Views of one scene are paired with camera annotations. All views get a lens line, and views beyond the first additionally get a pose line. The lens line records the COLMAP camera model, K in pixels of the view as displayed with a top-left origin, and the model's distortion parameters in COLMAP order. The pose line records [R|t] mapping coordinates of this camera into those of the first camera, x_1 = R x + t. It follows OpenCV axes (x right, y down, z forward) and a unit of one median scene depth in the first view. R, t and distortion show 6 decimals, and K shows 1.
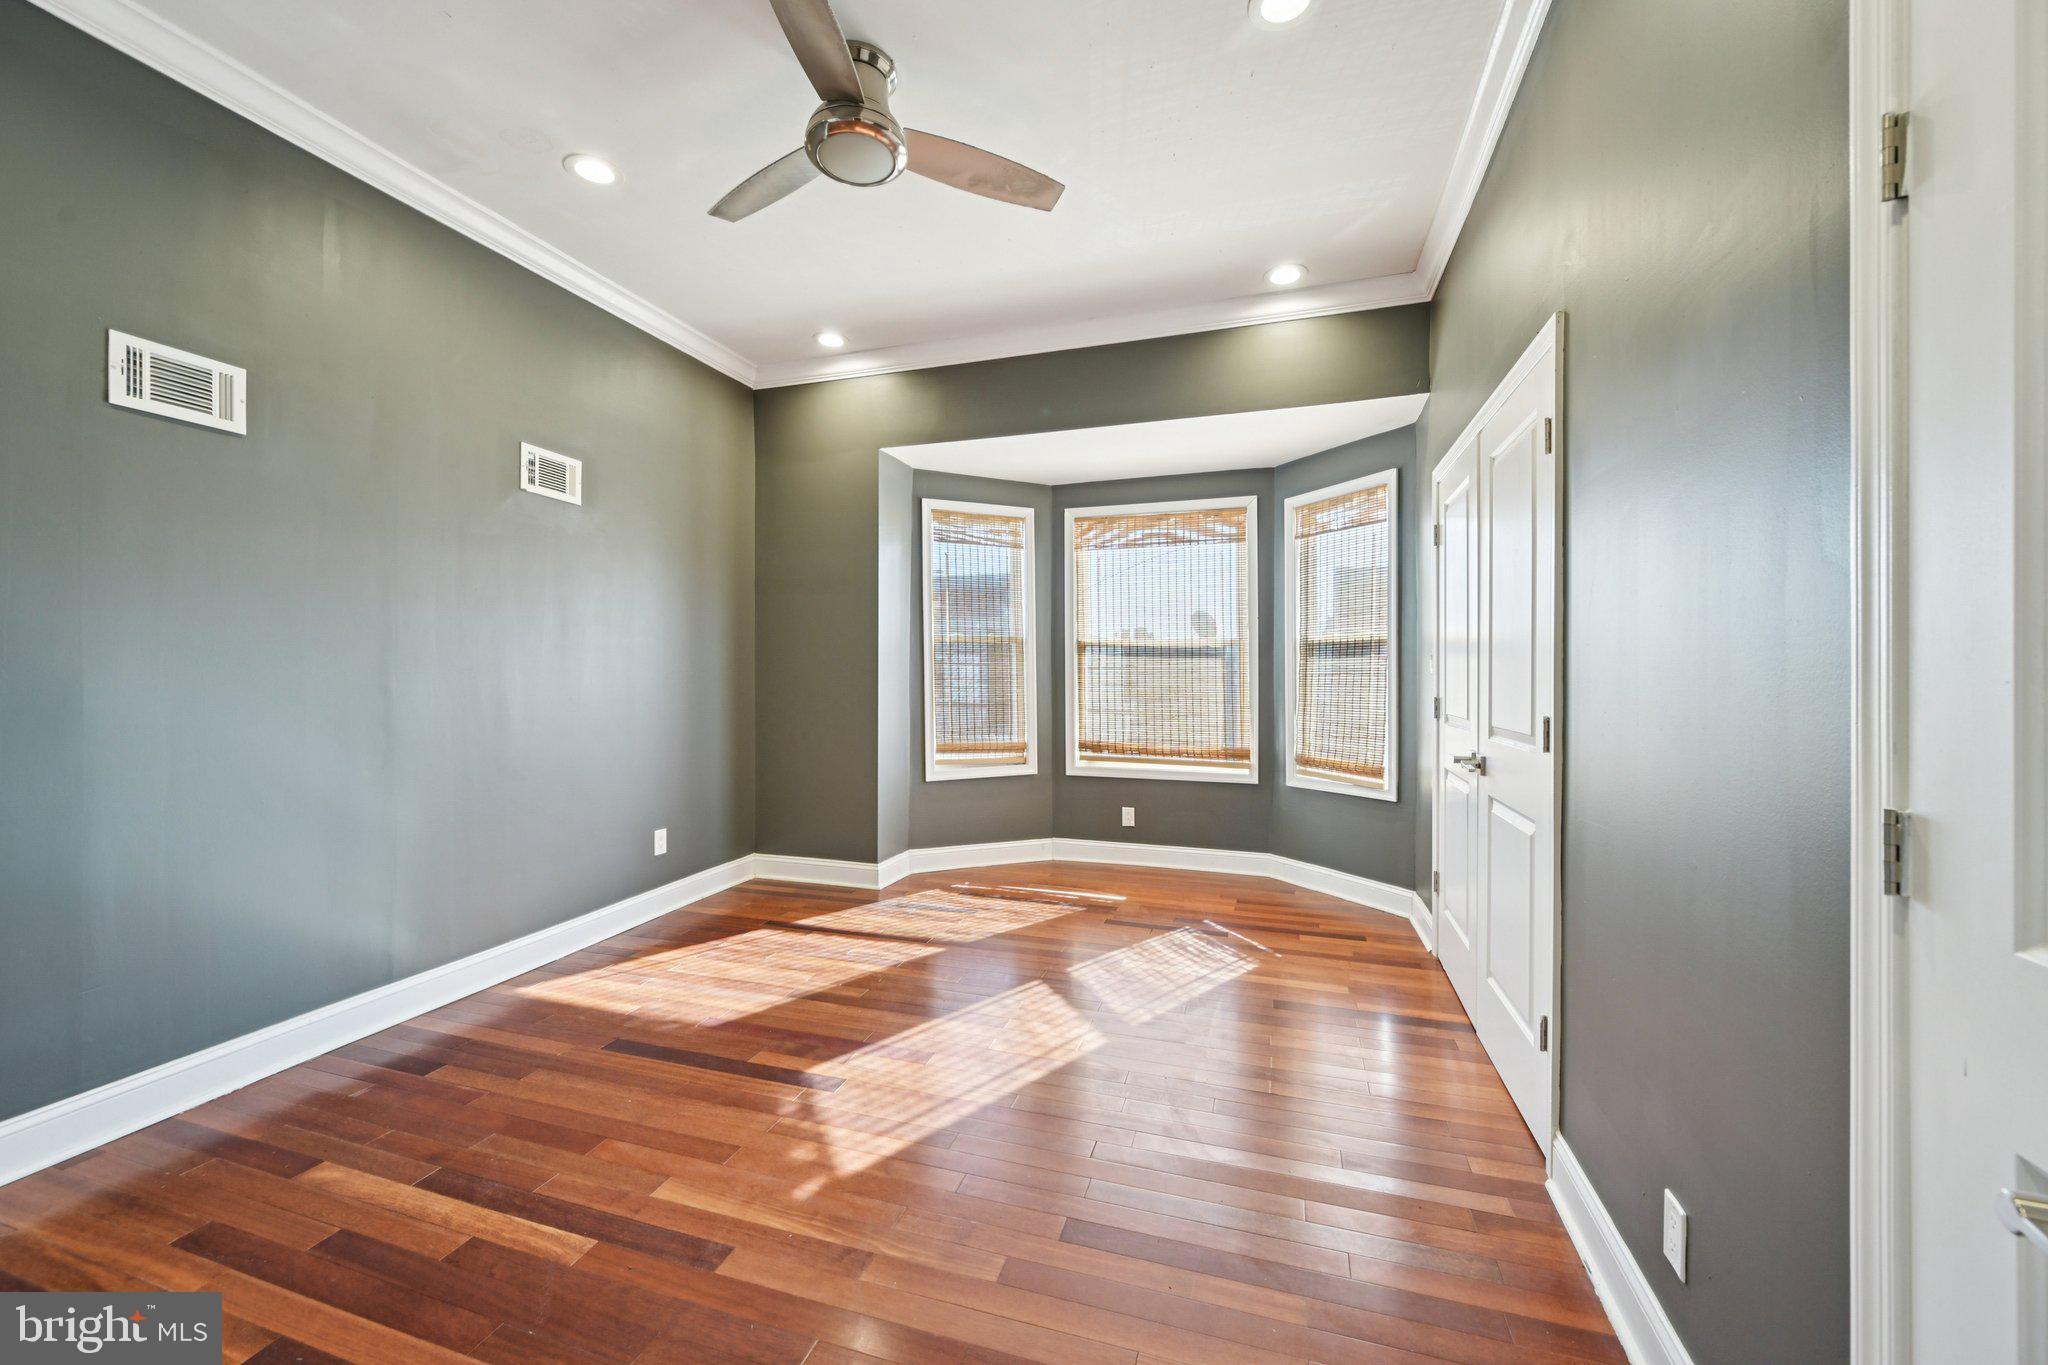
lens RADIAL K [[804.3, 0, 1020.7], [0, 804.3, 683.6], [0, 0, 1]] dist [-0.000035, -0.000435]
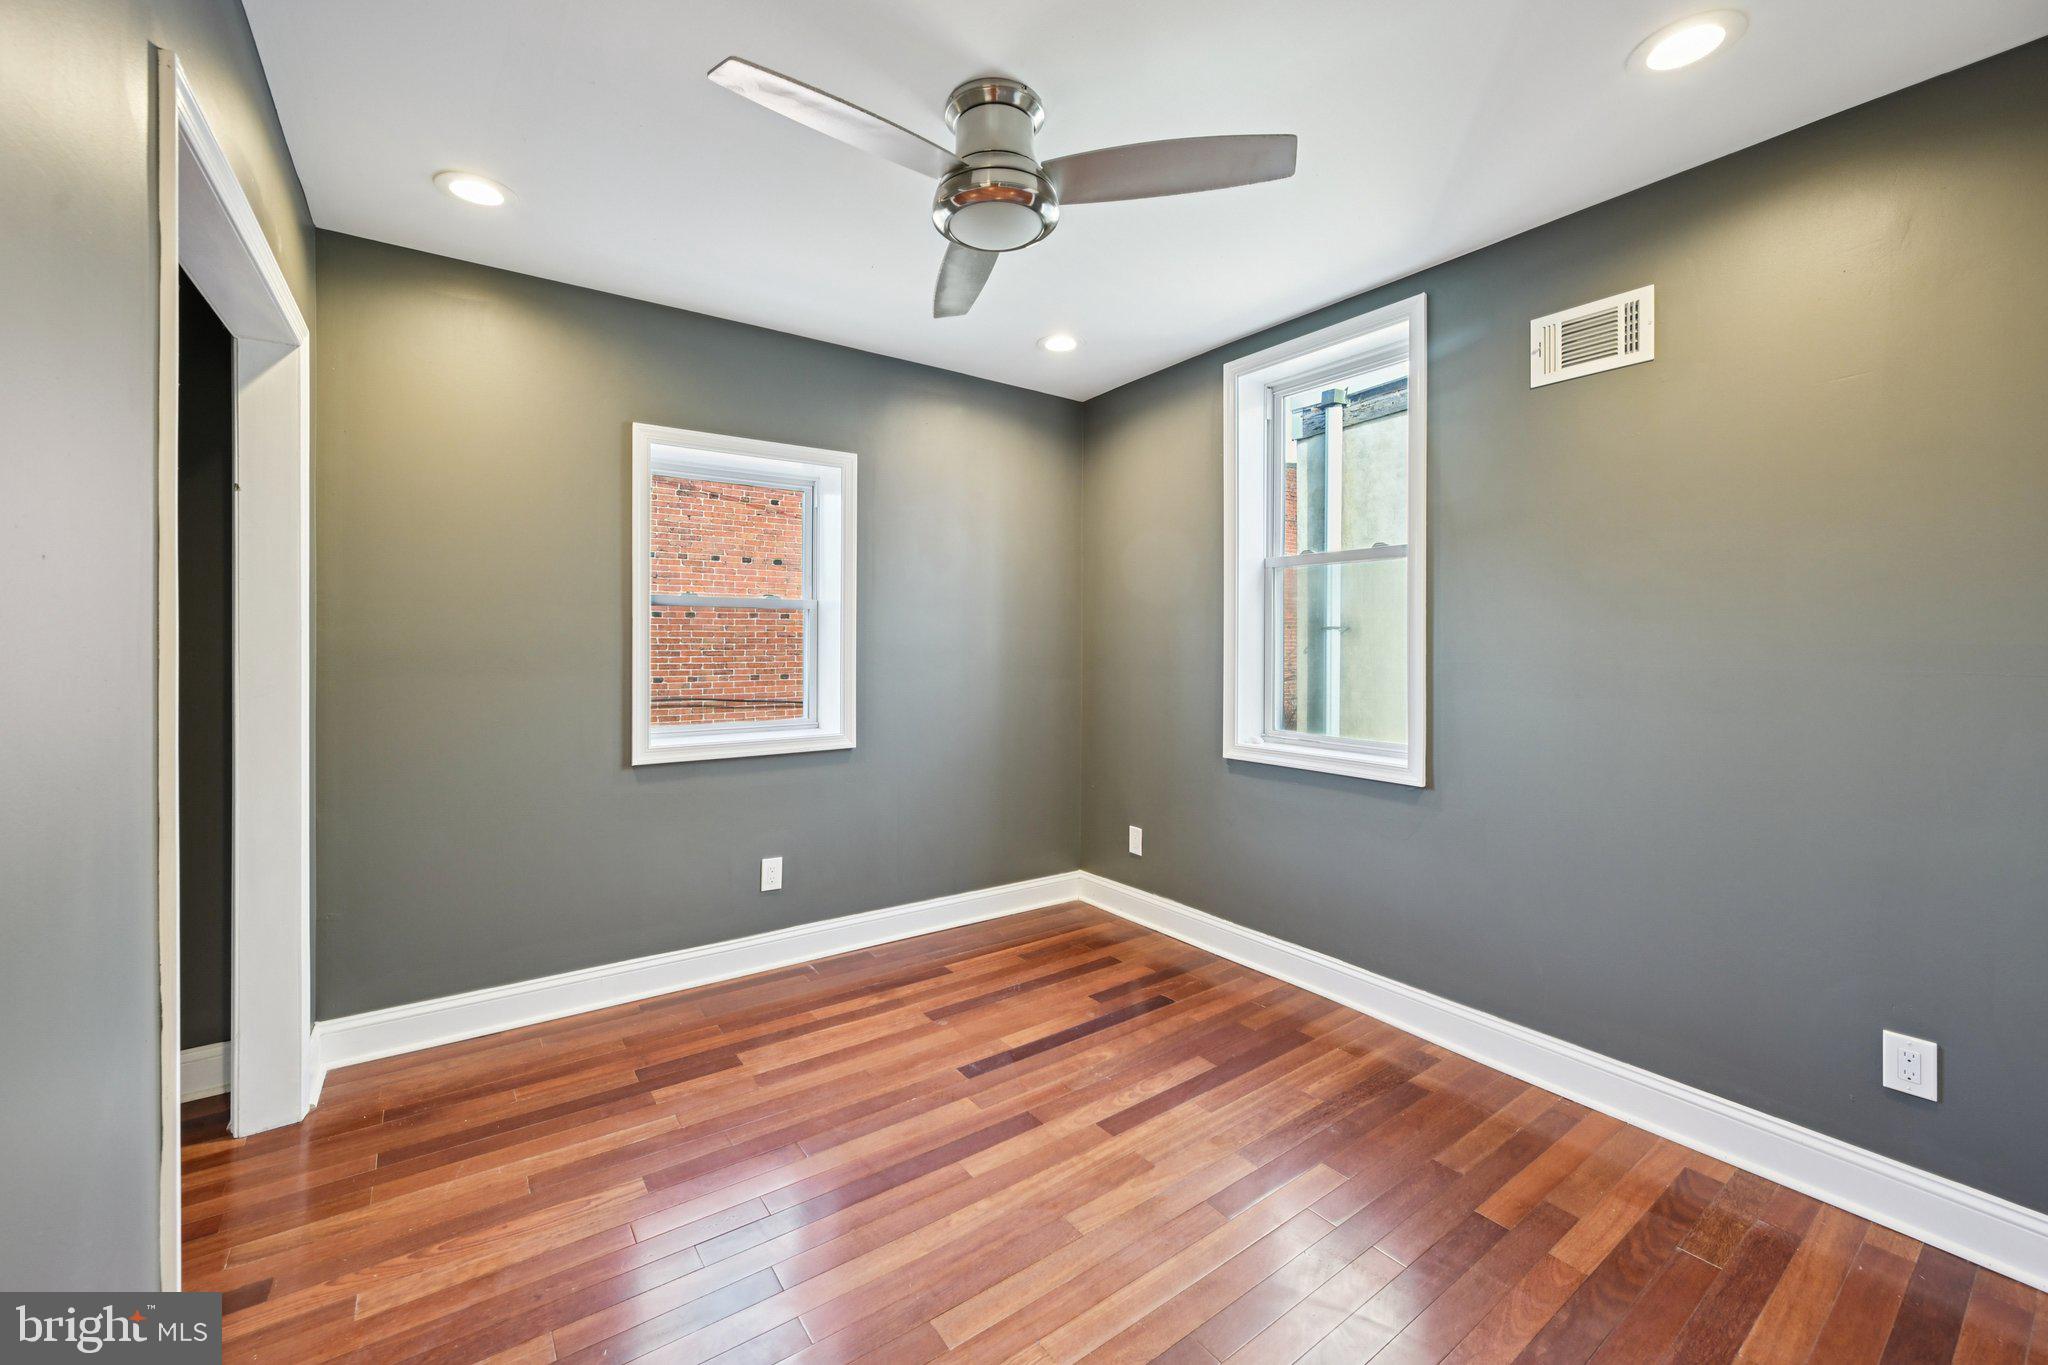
lens RADIAL K [[804.3, 0, 1020.7], [0, 804.3, 683.6], [0, 0, 1]] dist [-0.000035, -0.000435]
pose [[-0.594230, 0.042659, -0.803163, 0.199321], [-0.003433, 0.998449, 0.055571, -0.000162], [0.804288, 0.035779, -0.593162, 1.098390]]
